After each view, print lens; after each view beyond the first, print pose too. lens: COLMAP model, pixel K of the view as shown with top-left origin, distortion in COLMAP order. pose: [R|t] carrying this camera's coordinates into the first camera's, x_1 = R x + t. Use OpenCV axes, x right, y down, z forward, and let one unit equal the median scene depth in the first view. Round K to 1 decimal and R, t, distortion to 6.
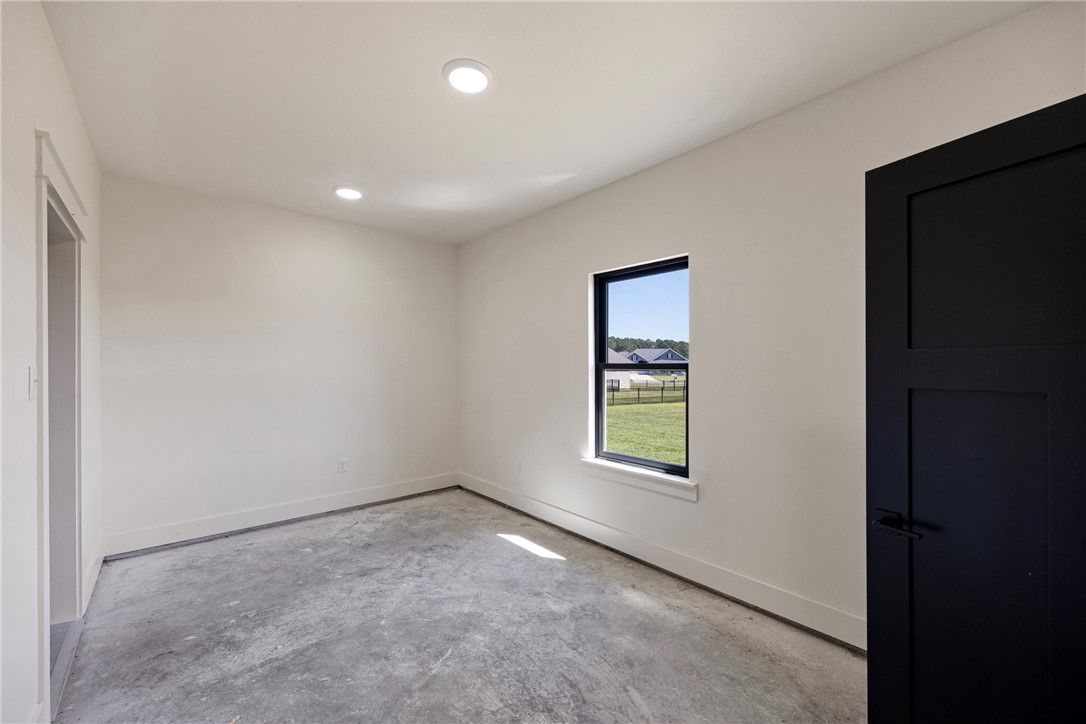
lens RADIAL K [[442.7, 0, 544.4], [0, 442.7, 367.5], [0, 0, 1]] dist [-0.001399, -0.000619]
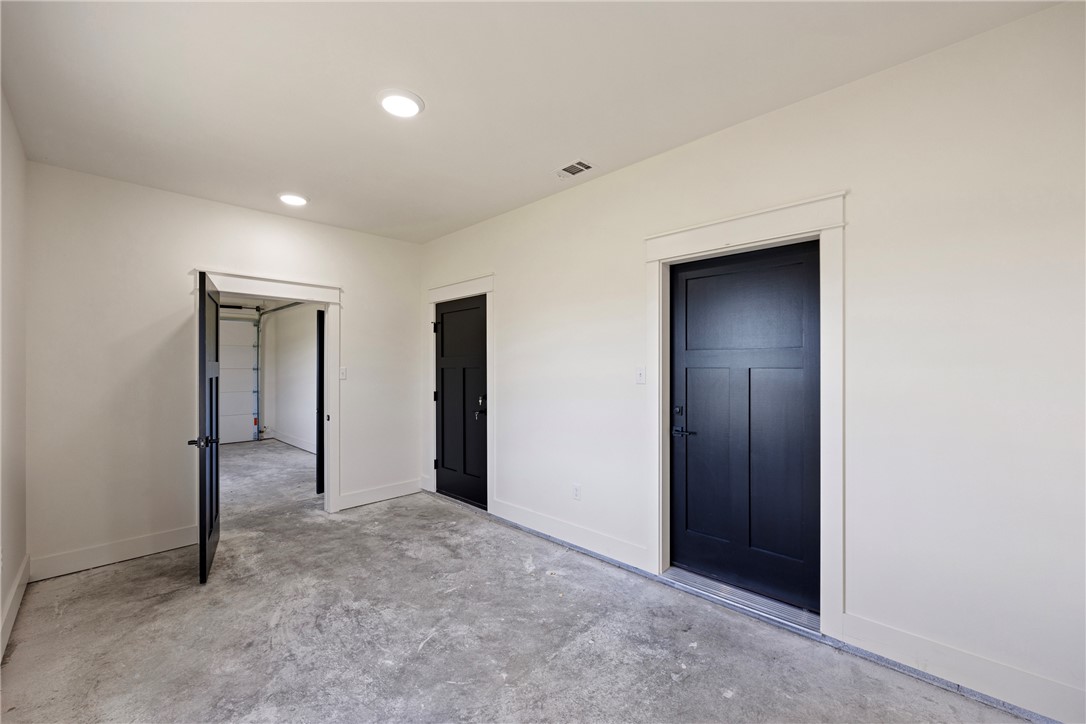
lens RADIAL K [[442.7, 0, 541.7], [0, 442.7, 360.6], [0, 0, 1]] dist [-0.001399, -0.000619]
pose [[-0.996759, 0.007268, -0.080111, -0.411863], [0.007917, 0.999938, -0.007777, -0.007274], [0.080049, -0.008386, -0.996756, 2.027031]]
